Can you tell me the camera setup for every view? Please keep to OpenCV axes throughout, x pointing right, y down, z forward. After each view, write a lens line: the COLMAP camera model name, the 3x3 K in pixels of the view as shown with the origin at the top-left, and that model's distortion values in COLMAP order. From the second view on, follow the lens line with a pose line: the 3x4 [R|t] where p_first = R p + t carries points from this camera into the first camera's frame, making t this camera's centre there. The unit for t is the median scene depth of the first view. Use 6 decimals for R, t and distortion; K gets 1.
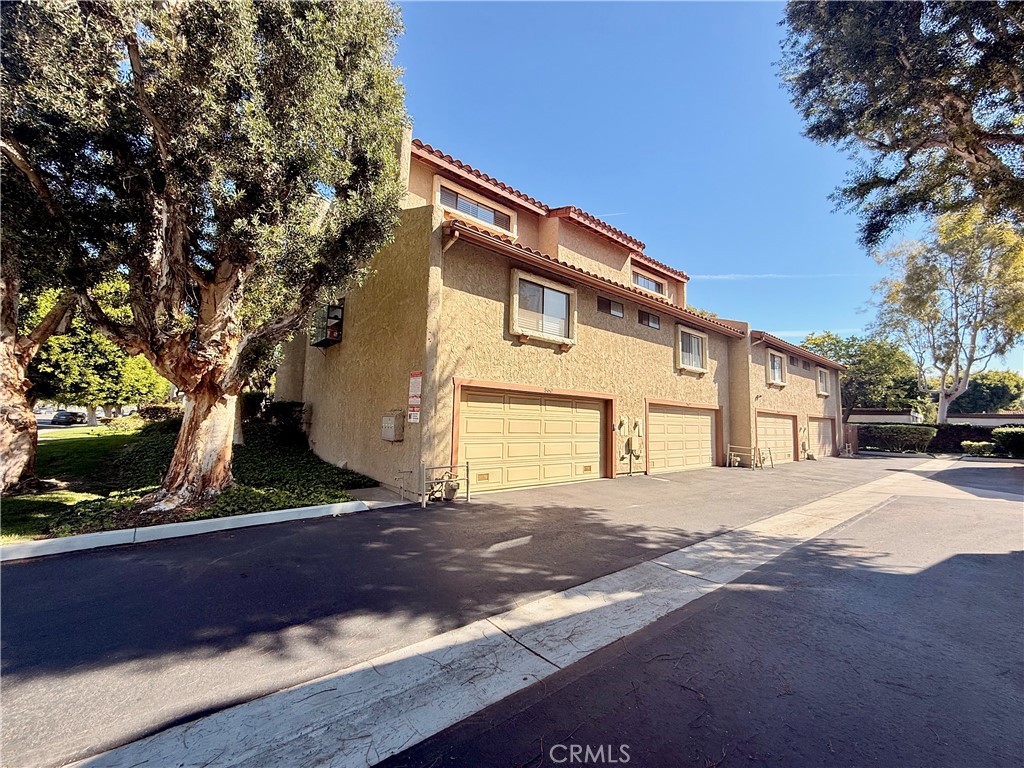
lens RADIAL K [[409.9, 0, 510.9], [0, 409.9, 380.7], [0, 0, 1]] dist [0.003956, 0.000259]
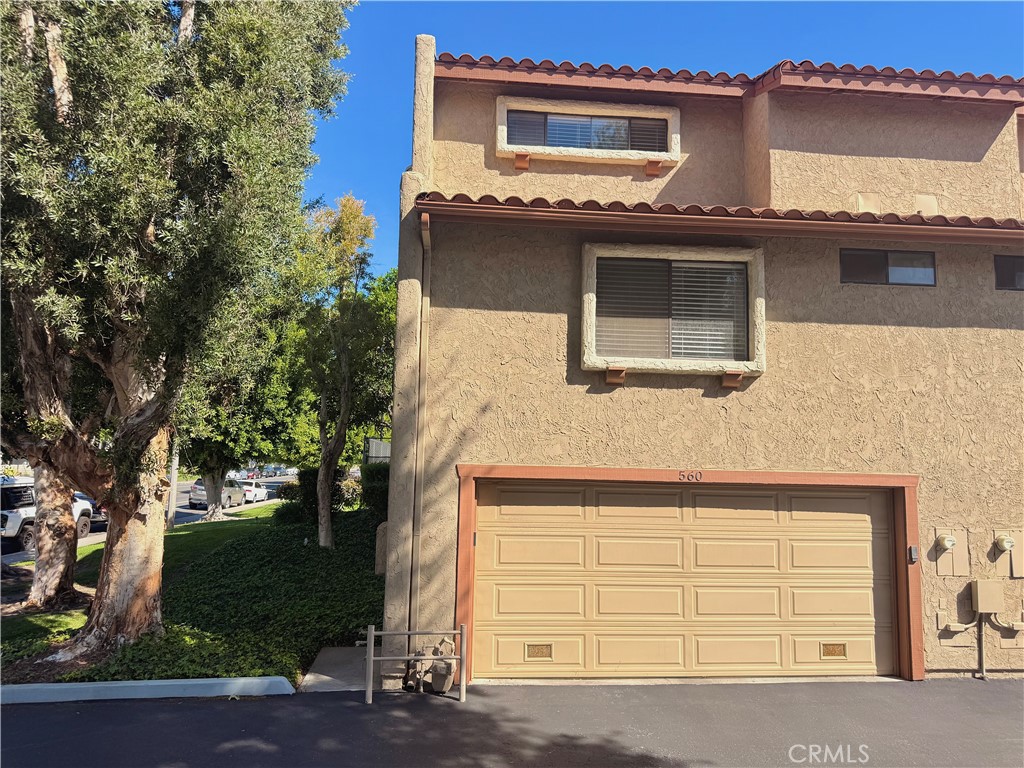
lens RADIAL K [[725.5, 0, 510.6], [0, 725.5, 386.2], [0, 0, 1]] dist [0.043274, -0.024951]
pose [[0.822873, -0.074845, -0.563274, 0.405275], [0.060175, 0.997191, -0.044595, -0.055553], [0.565029, 0.002801, 0.825066, 0.183502]]
